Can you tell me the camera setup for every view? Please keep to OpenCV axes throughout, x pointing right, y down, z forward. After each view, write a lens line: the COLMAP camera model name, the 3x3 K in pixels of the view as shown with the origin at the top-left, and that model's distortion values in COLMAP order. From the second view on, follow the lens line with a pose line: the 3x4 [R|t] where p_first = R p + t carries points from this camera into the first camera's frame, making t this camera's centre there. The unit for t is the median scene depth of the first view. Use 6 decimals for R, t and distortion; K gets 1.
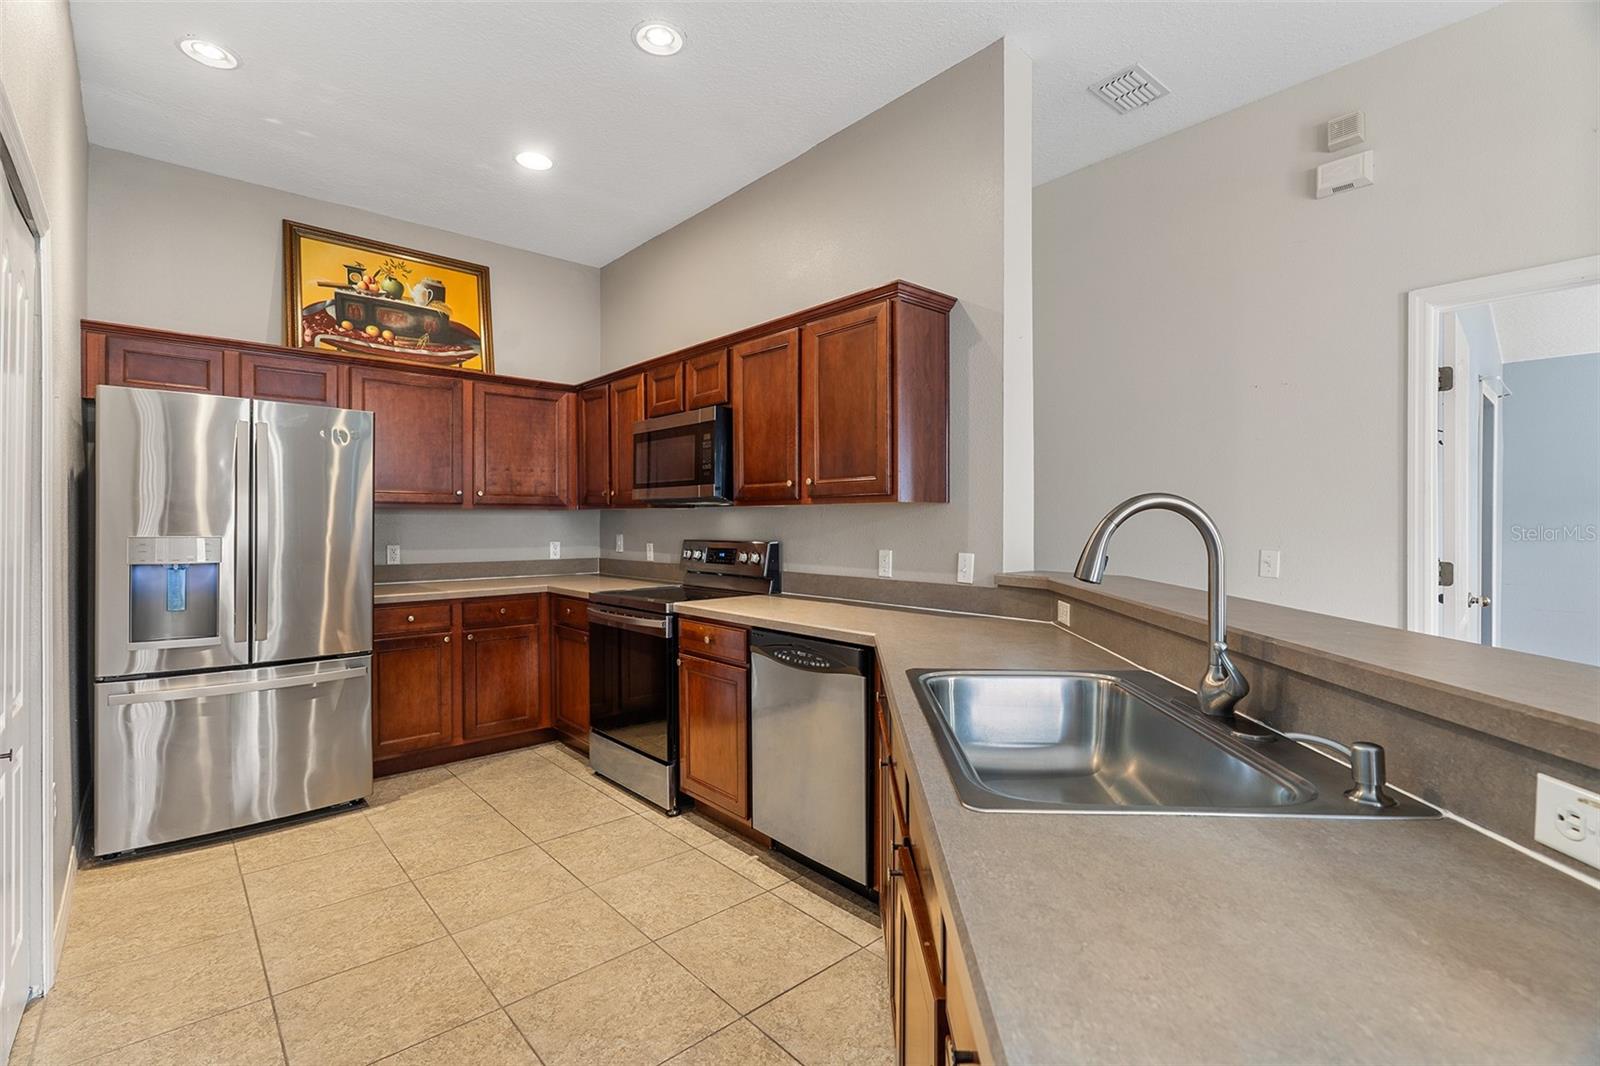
lens RADIAL K [[721.0, 0, 795.2], [0, 721.0, 522.1], [0, 0, 1]] dist [-0.008715, 0.001985]
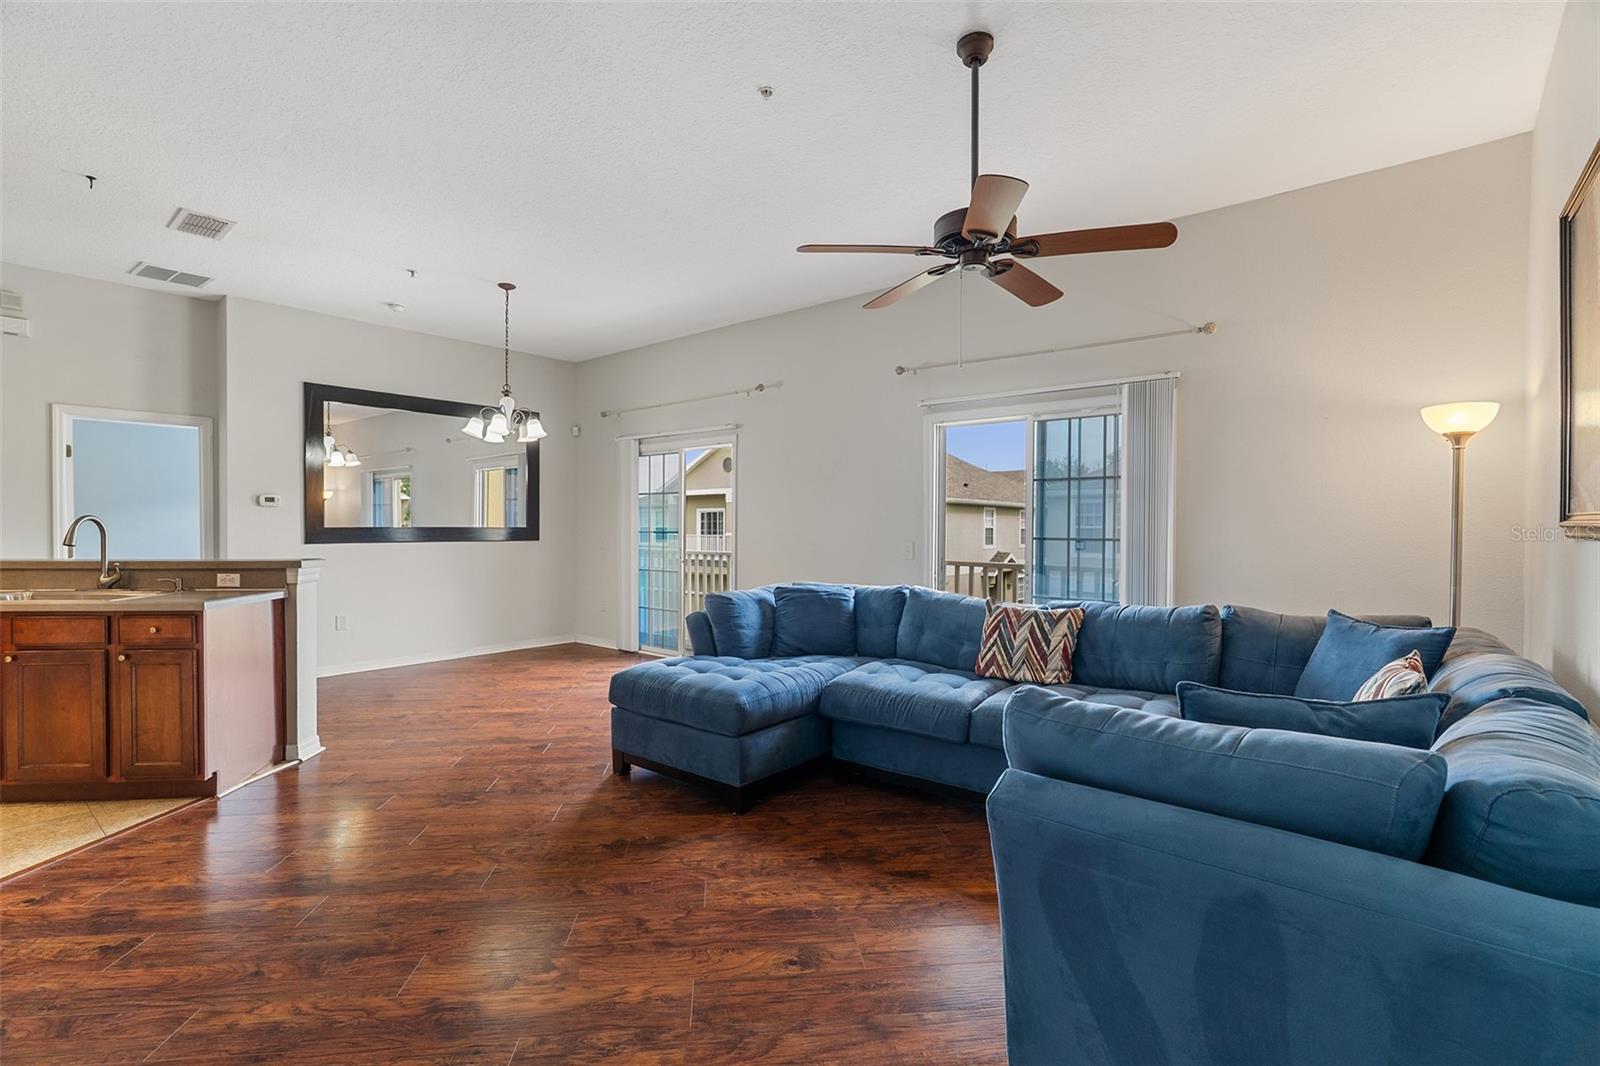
lens RADIAL K [[721.0, 0, 797.8], [0, 721.0, 529.1], [0, 0, 1]] dist [-0.008715, 0.001985]
pose [[-0.156488, -0.001408, 0.987679, -0.948536], [-0.003893, 0.999992, 0.000809, 0.001013], [-0.987672, -0.003718, -0.156493, -0.467574]]
